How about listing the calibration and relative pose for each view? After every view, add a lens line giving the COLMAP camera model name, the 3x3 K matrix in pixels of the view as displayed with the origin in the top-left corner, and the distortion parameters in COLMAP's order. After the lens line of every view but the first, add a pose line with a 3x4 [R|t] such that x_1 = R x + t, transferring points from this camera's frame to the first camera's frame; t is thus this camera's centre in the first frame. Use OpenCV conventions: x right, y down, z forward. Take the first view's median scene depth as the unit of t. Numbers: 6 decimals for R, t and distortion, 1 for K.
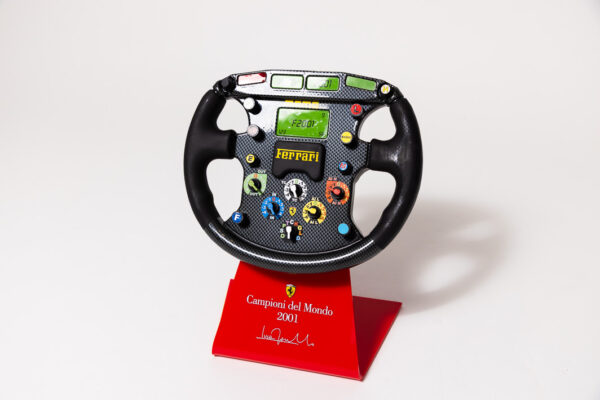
lens RADIAL K [[584.5, 0, 300.0], [0, 584.5, 200.0], [0, 0, 1]] dist [-0.001761, 0.000730]
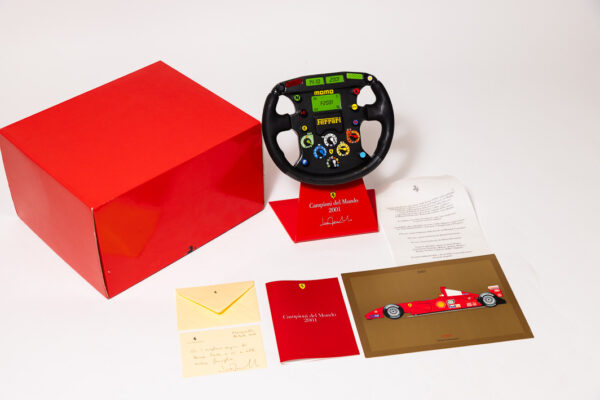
lens RADIAL K [[871.6, 0, 300.0], [0, 871.6, 200.0], [0, 0, 1]] dist [0.071116, 0.013538]
pose [[0.895603, -0.244851, 0.371408, -1.144946], [0.189873, 0.965427, 0.178603, -0.338769], [-0.402298, -0.089437, 0.911130, -1.448662]]
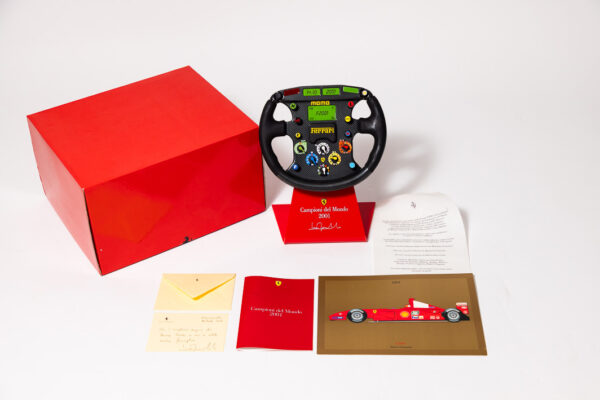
lens RADIAL K [[871.6, 0, 300.0], [0, 871.6, 200.0], [0, 0, 1]] dist [0.071116, 0.013538]
pose [[0.965668, -0.146306, 0.214661, -0.716702], [0.124105, 0.985750, 0.113559, -0.184336], [-0.228217, -0.083020, 0.970064, -1.761437]]
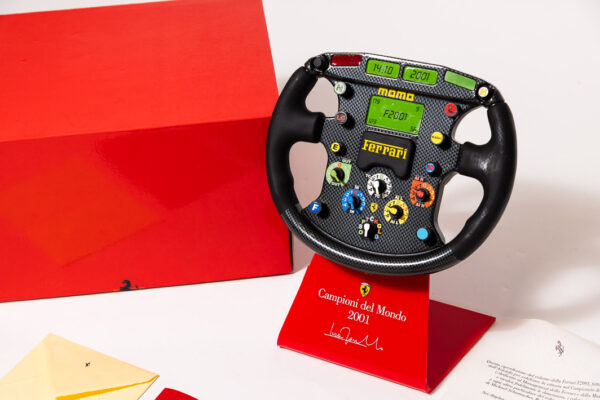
lens RADIAL K [[991.8, 0, 300.0], [0, 991.8, 200.0], [0, 0, 1]] dist [0.023118, 0.113725]
pose [[0.980429, 0.111243, -0.162429, 0.128655], [-0.096167, 0.990537, 0.097923, -0.137807], [0.171785, -0.080386, 0.981849, -0.587986]]
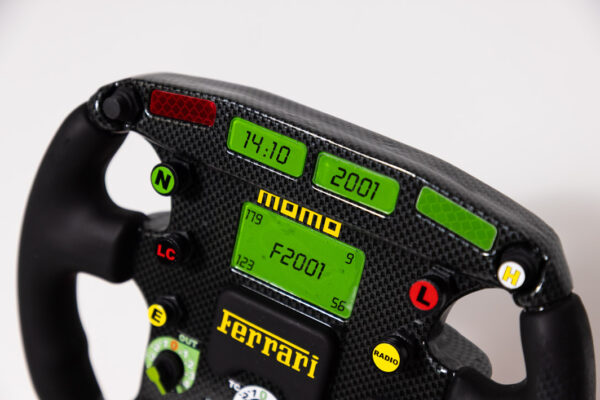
lens RADIAL K [[1132.5, 0, 300.0], [0, 1132.5, 200.0], [0, 0, 1]] dist [0.014632, 0.009734]
pose [[0.954528, 0.200522, -0.220606, 0.156535], [-0.105393, 0.919179, 0.379477, -0.437076], [0.278869, -0.338971, 0.898516, 0.378642]]
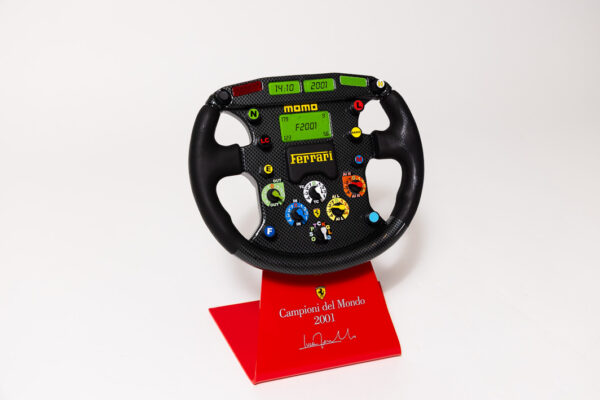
lens RADIAL K [[584.5, 0, 300.0], [0, 584.5, 200.0], [0, 0, 1]] dist [-0.001761, 0.000730]
pose [[0.856634, -0.194960, 0.477670, -0.514606], [0.208368, 0.977721, 0.025376, -0.034379], [-0.471975, 0.077794, 0.878173, 0.126947]]
